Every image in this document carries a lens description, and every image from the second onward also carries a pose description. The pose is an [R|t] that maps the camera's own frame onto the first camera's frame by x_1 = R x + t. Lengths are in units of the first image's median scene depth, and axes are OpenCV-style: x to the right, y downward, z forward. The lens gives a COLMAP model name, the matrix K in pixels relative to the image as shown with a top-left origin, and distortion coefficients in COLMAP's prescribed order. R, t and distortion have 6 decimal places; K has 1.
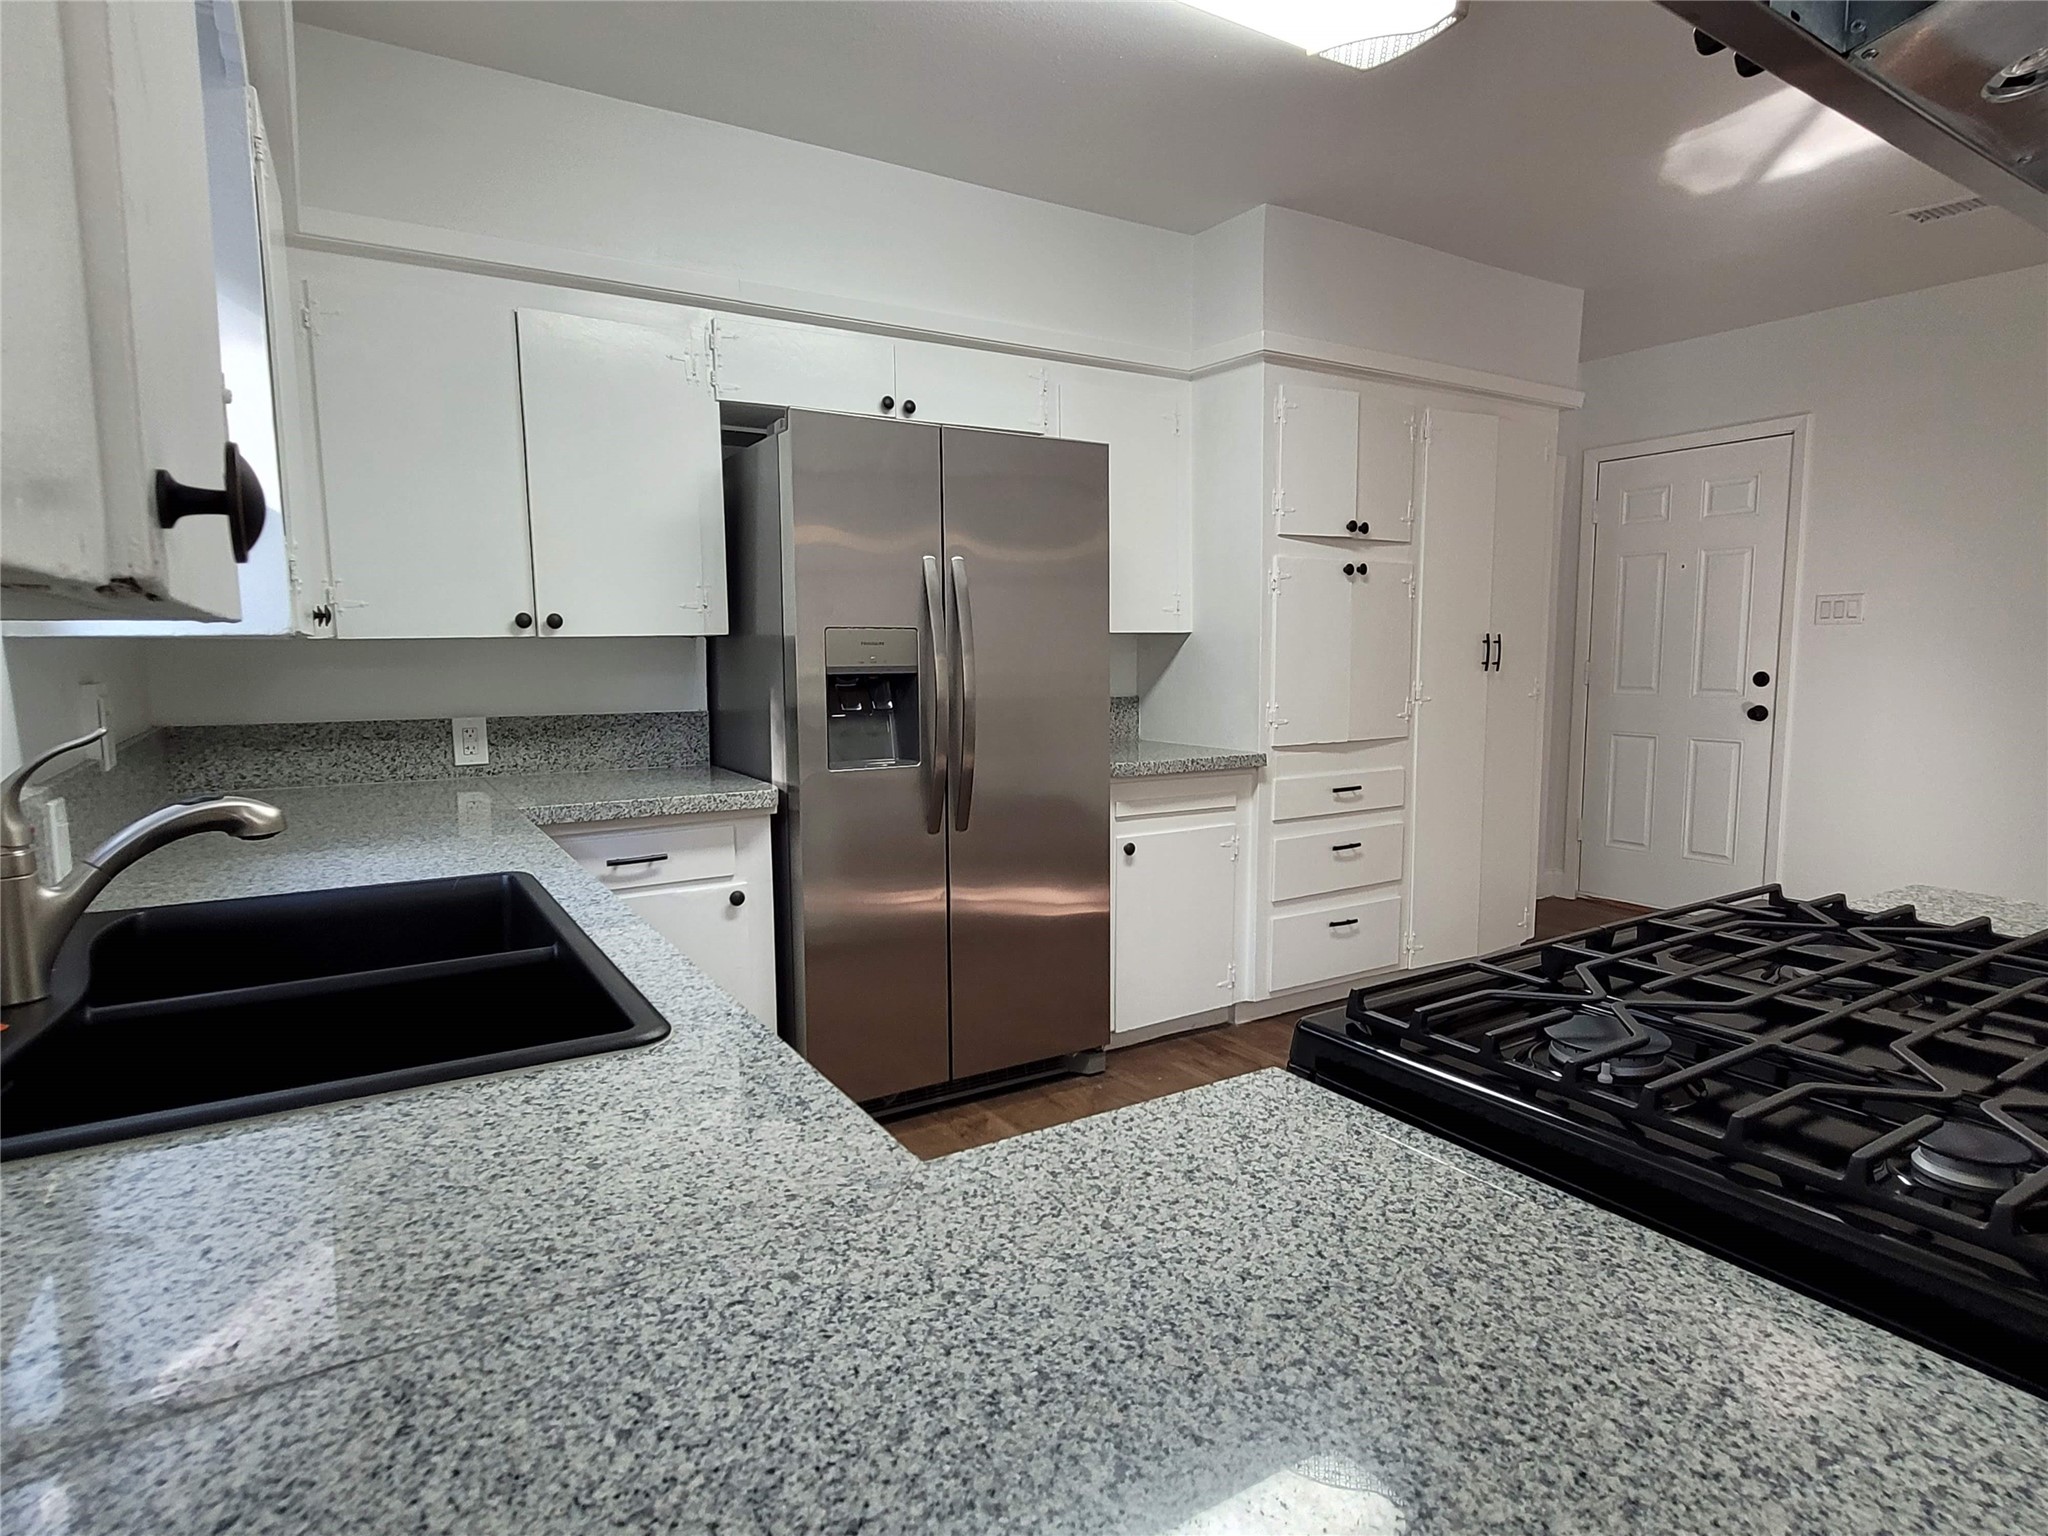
lens RADIAL K [[1107.4, 0, 1032.6], [0, 1107.4, 770.4], [0, 0, 1]] dist [0.006365, 0.000303]
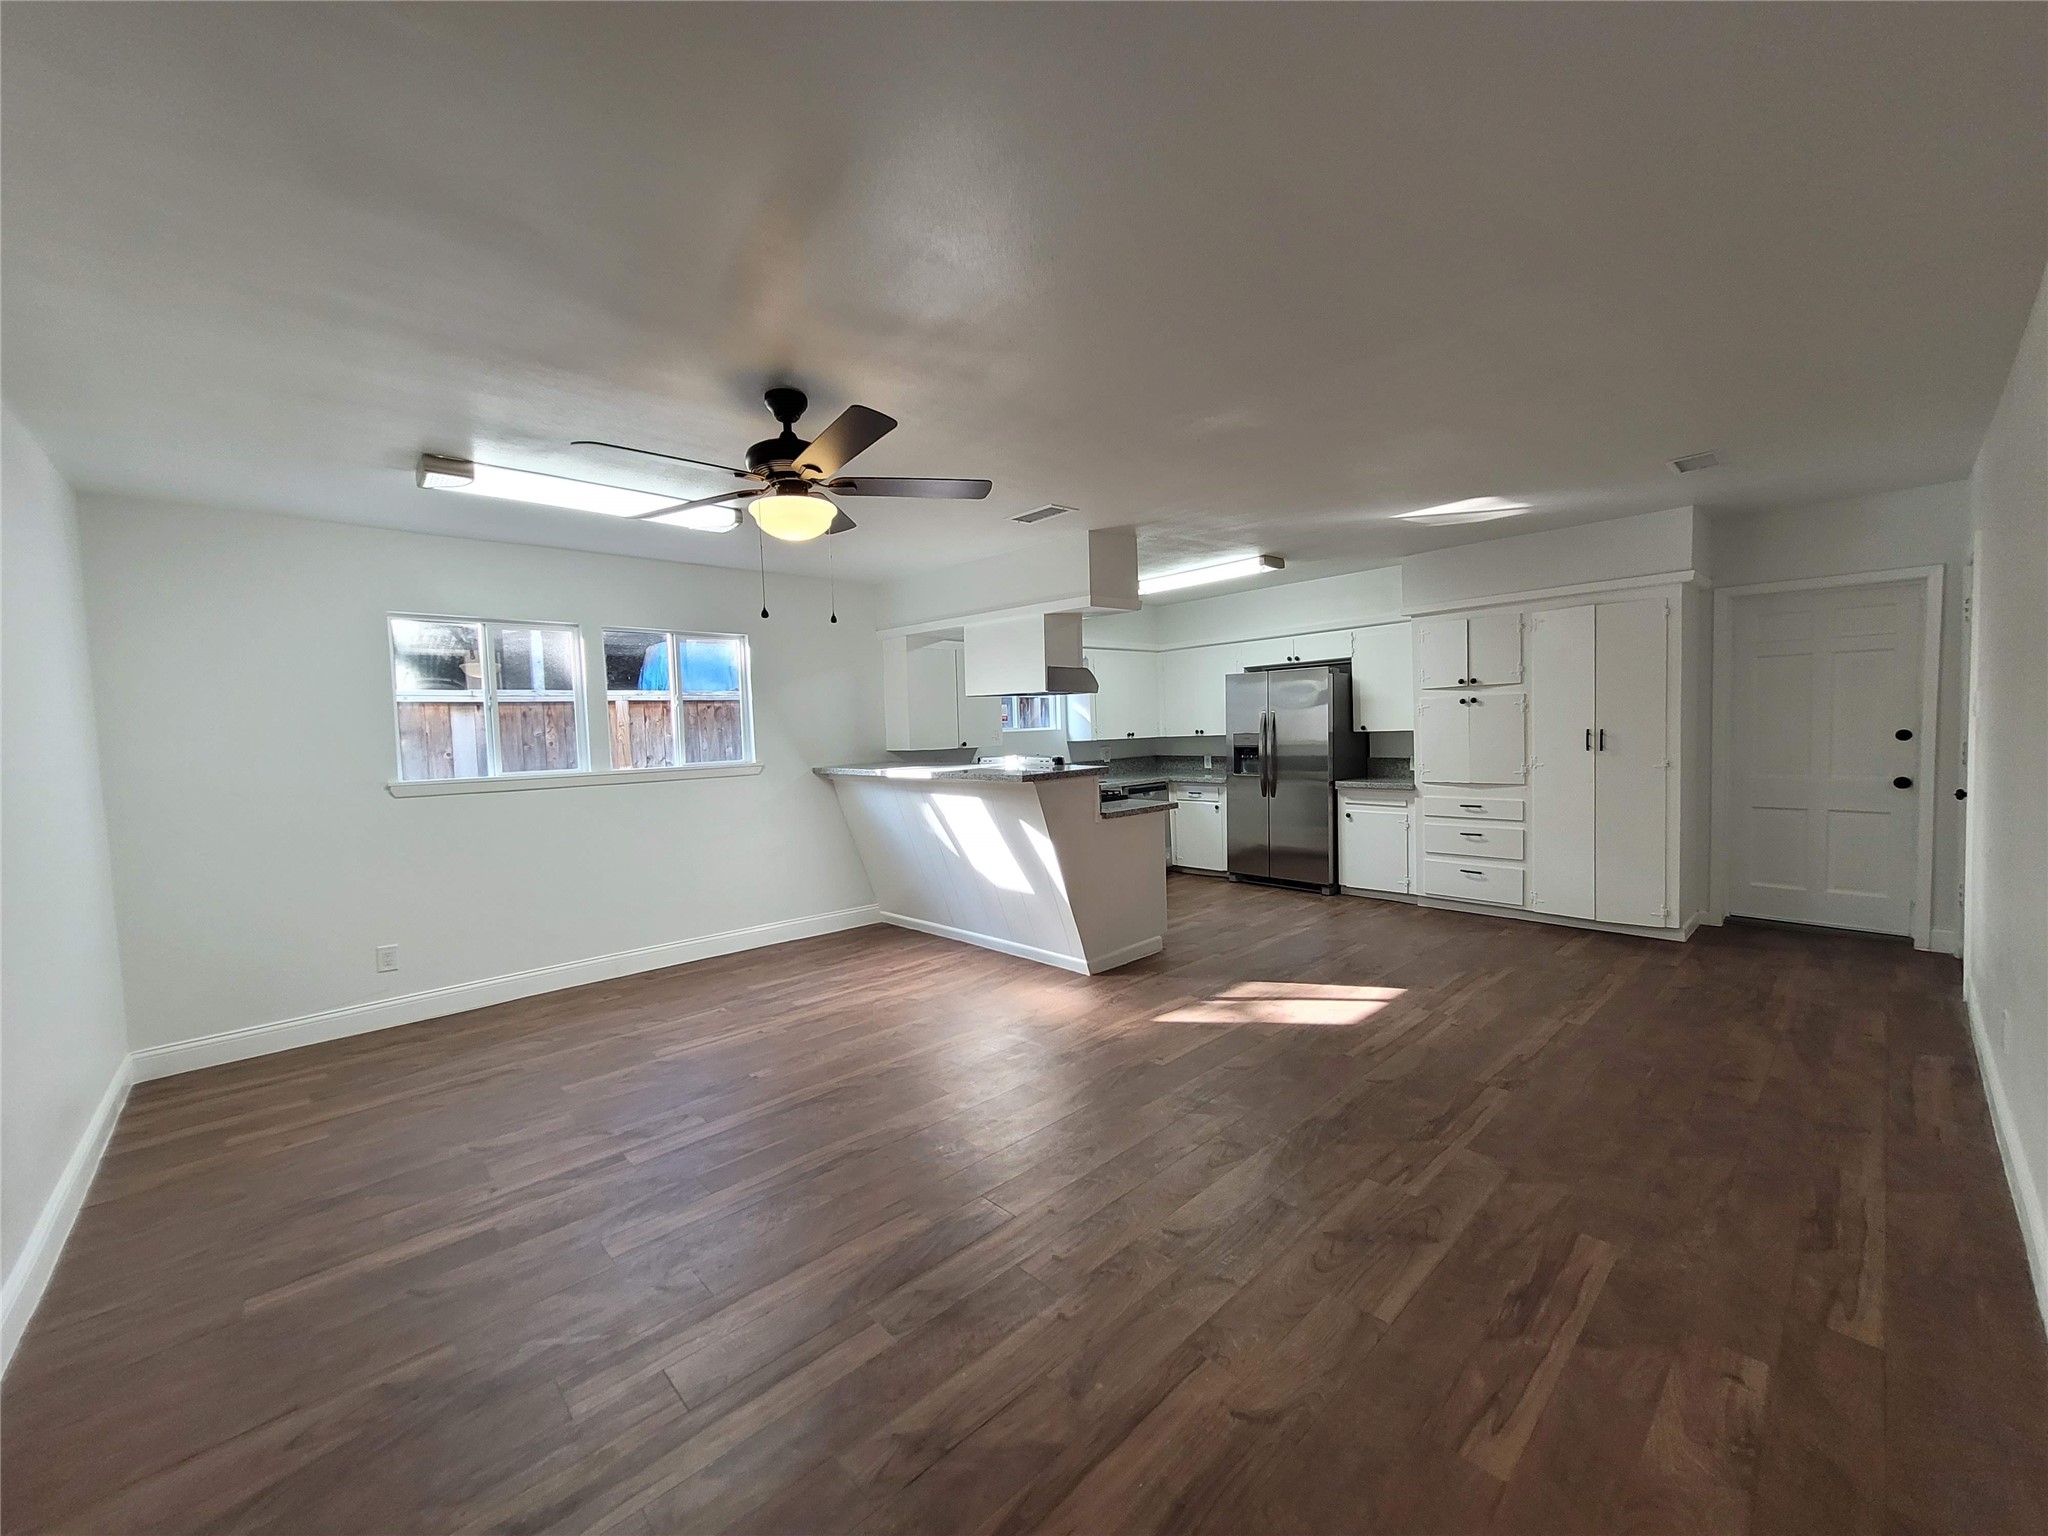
lens RADIAL K [[802.4, 0, 1027.5], [0, 802.4, 770.0], [0, 0, 1]] dist [0.005990, -0.000783]
pose [[0.201203, 0.051842, -0.978177, 1.683569], [-0.077669, 0.996299, 0.036826, -0.043442], [0.976466, 0.068564, 0.204485, -0.122831]]
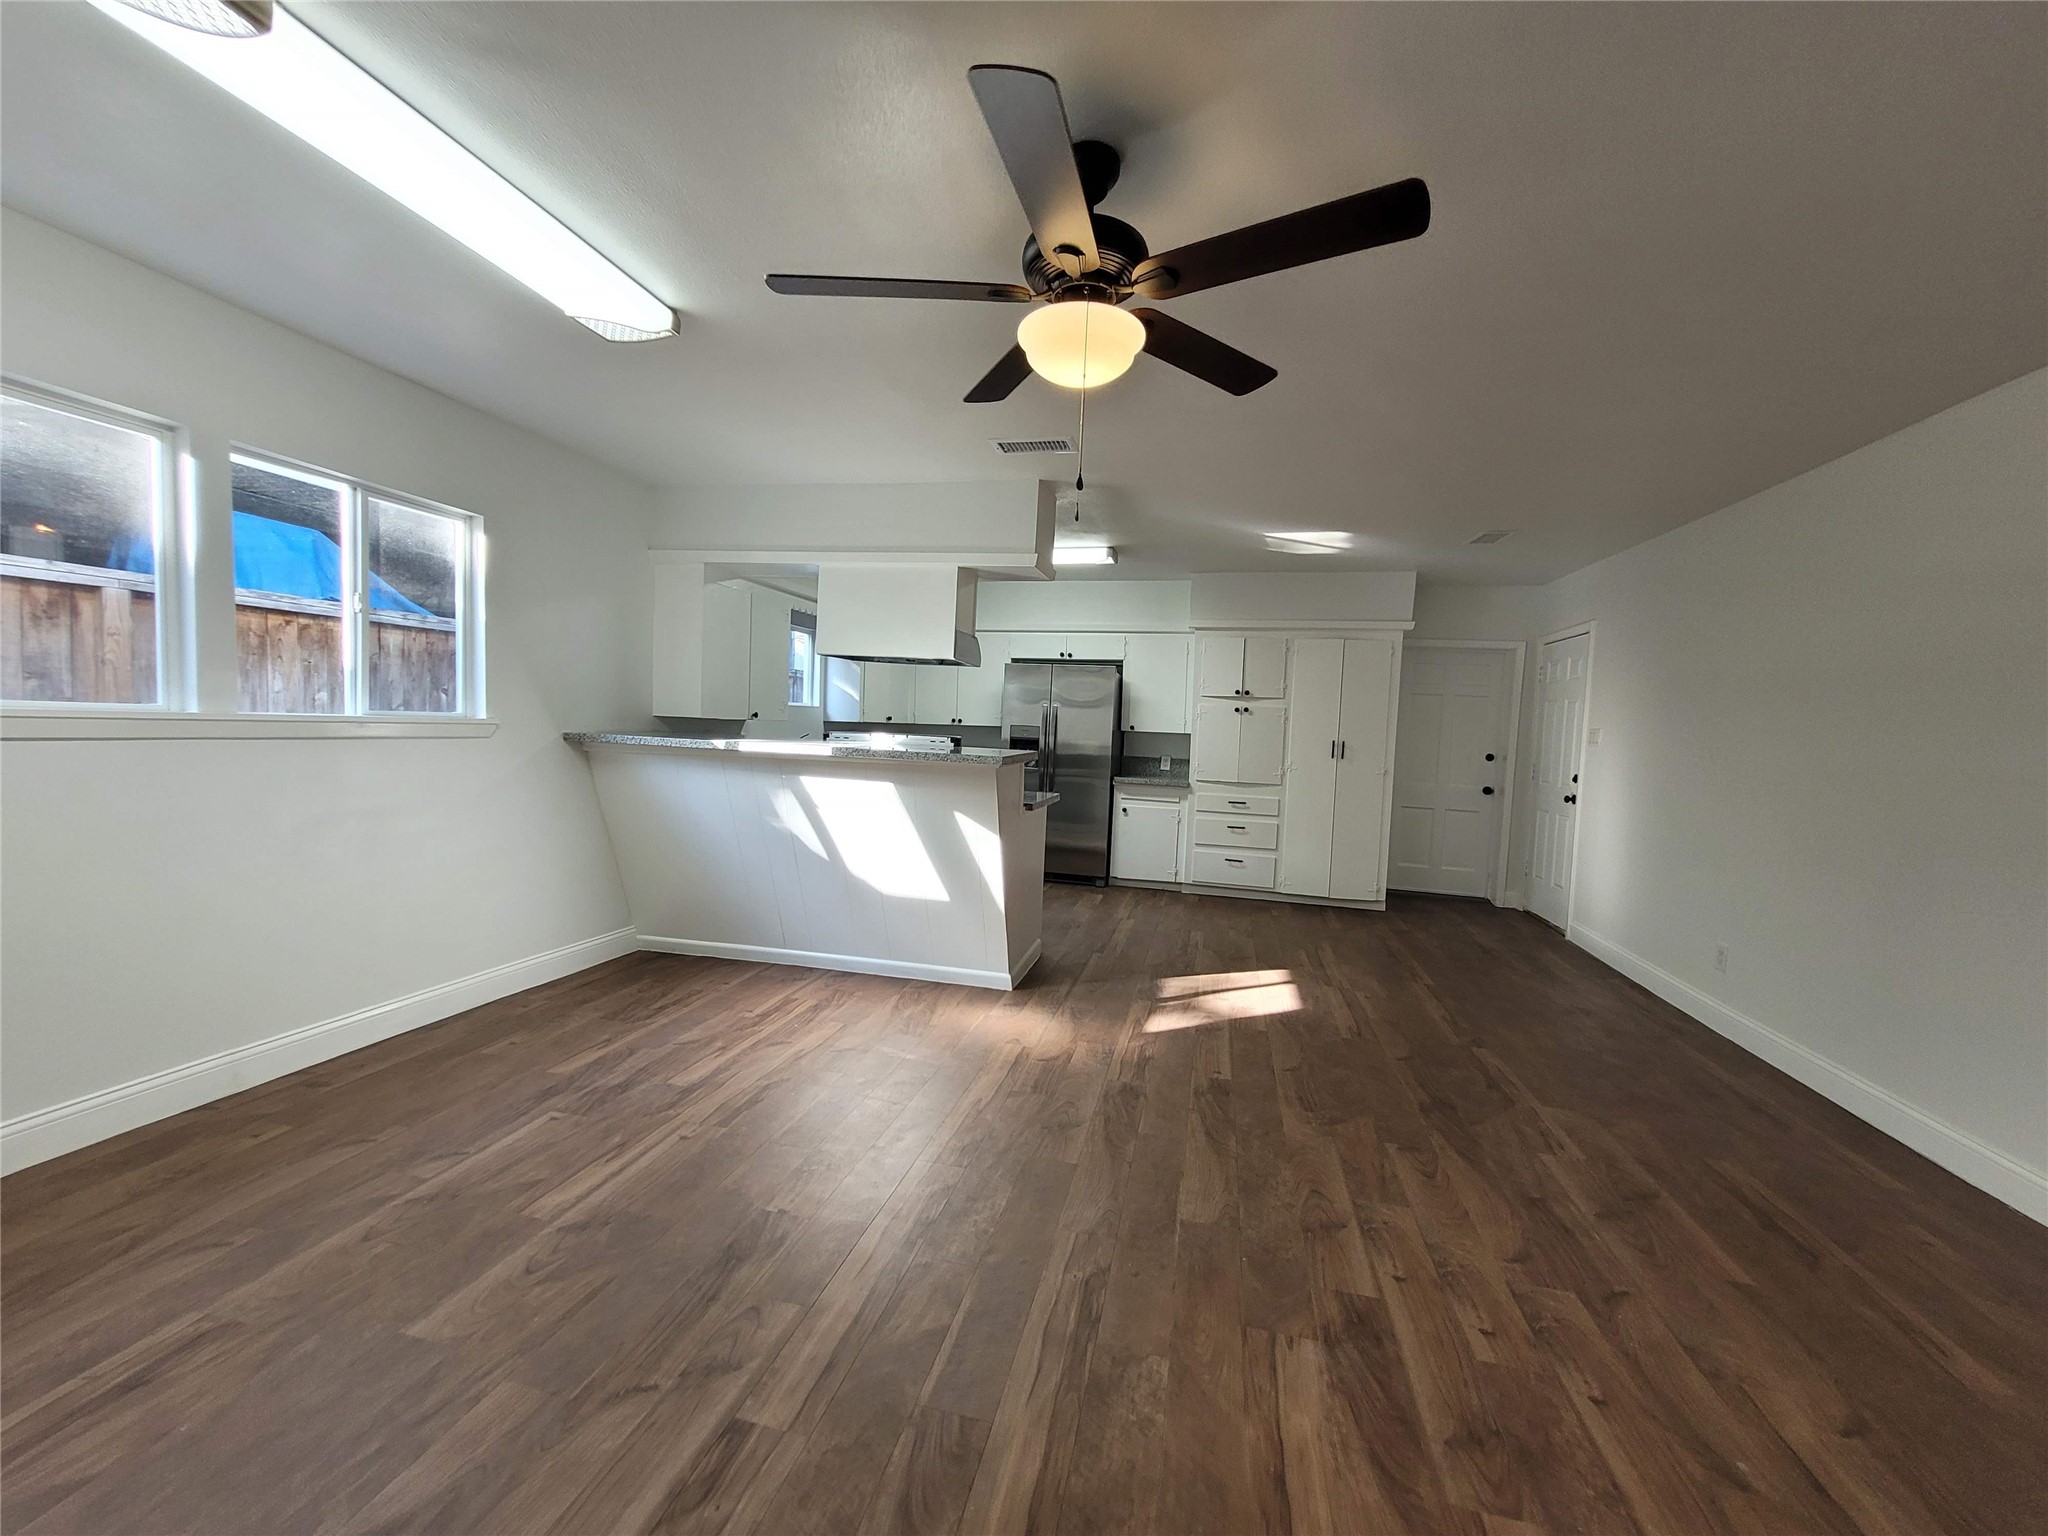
lens RADIAL K [[802.4, 0, 1023.1], [0, 802.4, 772.9], [0, 0, 1]] dist [0.005990, -0.000783]
pose [[0.705049, 0.079129, -0.704730, 1.232358], [-0.125486, 0.991994, -0.014158, 0.038156], [0.697968, 0.098416, 0.709335, -0.558450]]
